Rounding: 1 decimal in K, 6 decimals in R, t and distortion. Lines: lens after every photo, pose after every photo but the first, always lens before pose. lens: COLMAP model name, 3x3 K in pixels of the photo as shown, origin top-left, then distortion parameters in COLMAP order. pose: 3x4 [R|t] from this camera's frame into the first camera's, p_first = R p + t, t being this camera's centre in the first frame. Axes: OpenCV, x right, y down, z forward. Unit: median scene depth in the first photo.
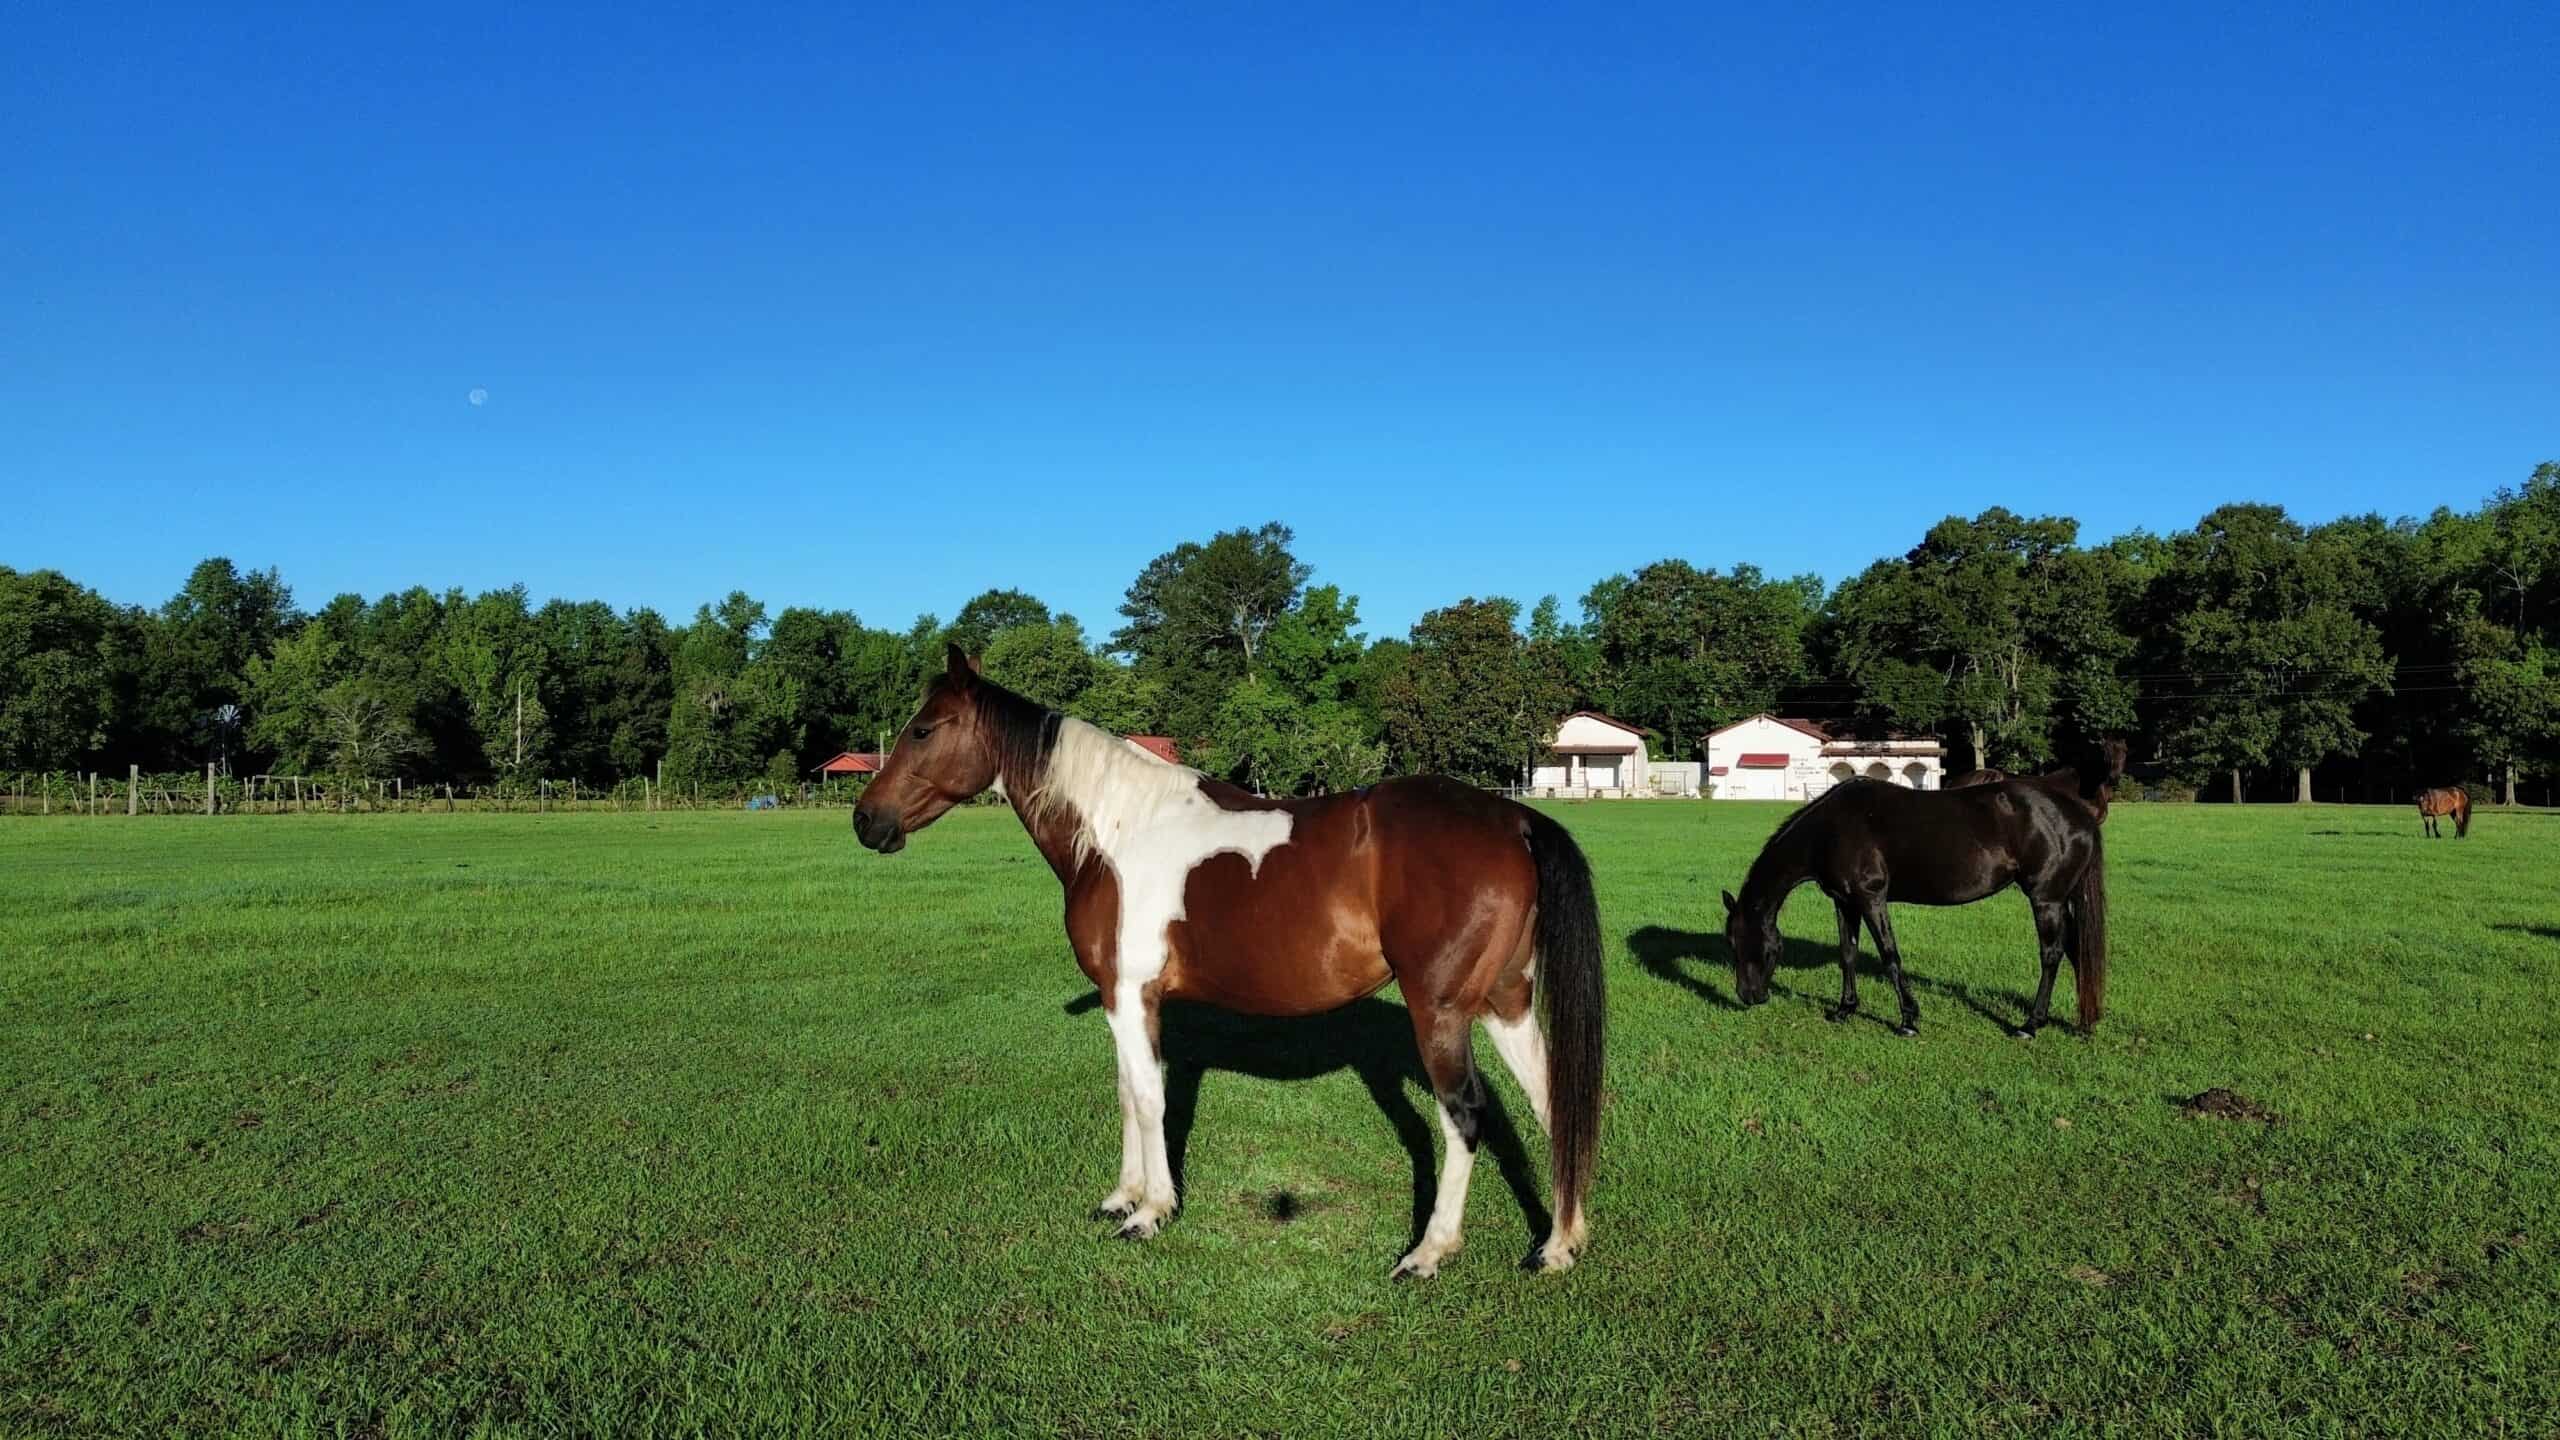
lens RADIAL K [[1930.9, 0, 1370.3], [0, 1930.9, 715.4], [0, 0, 1]] dist [0.030847, -0.002892]
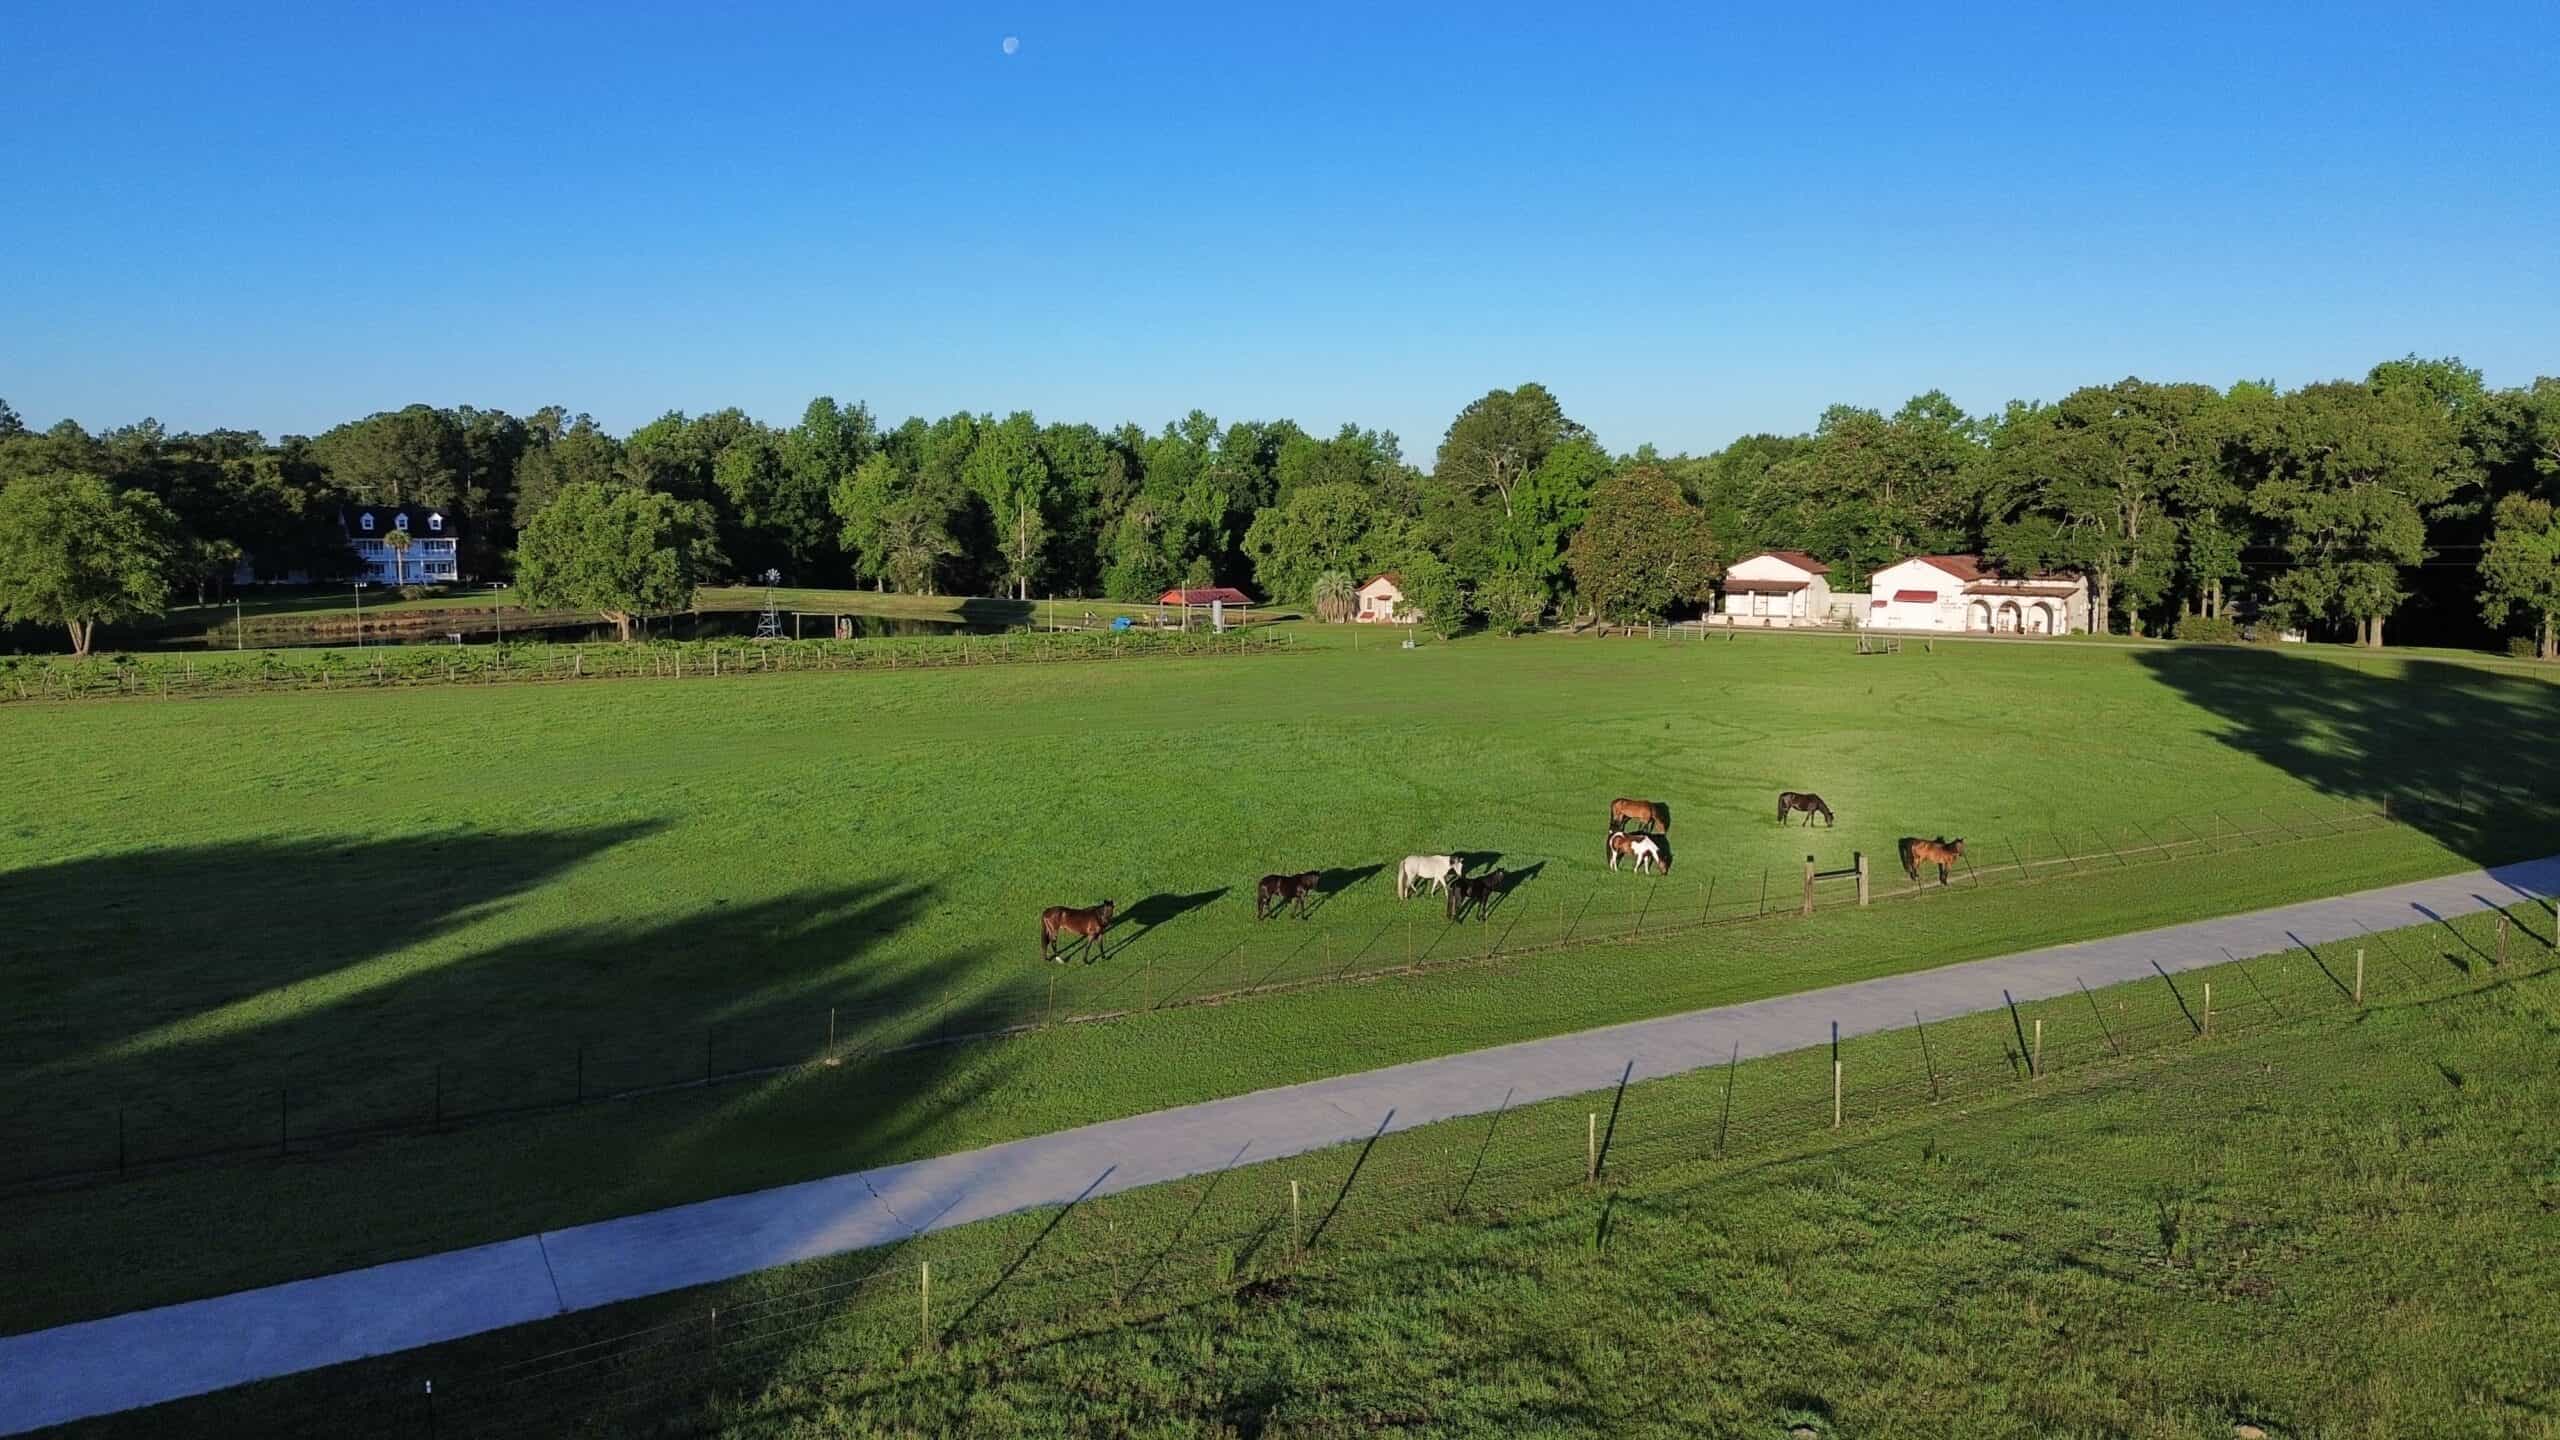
lens RADIAL K [[1911.2, 0, 1333.9], [0, 1911.2, 731.3], [0, 0, 1]] dist [0.038290, -0.008886]
pose [[0.950173, 0.036781, -0.309546, 0.169338], [0.010725, 0.988569, 0.150387, -0.054944], [0.311539, -0.146214, 0.938917, -0.166453]]
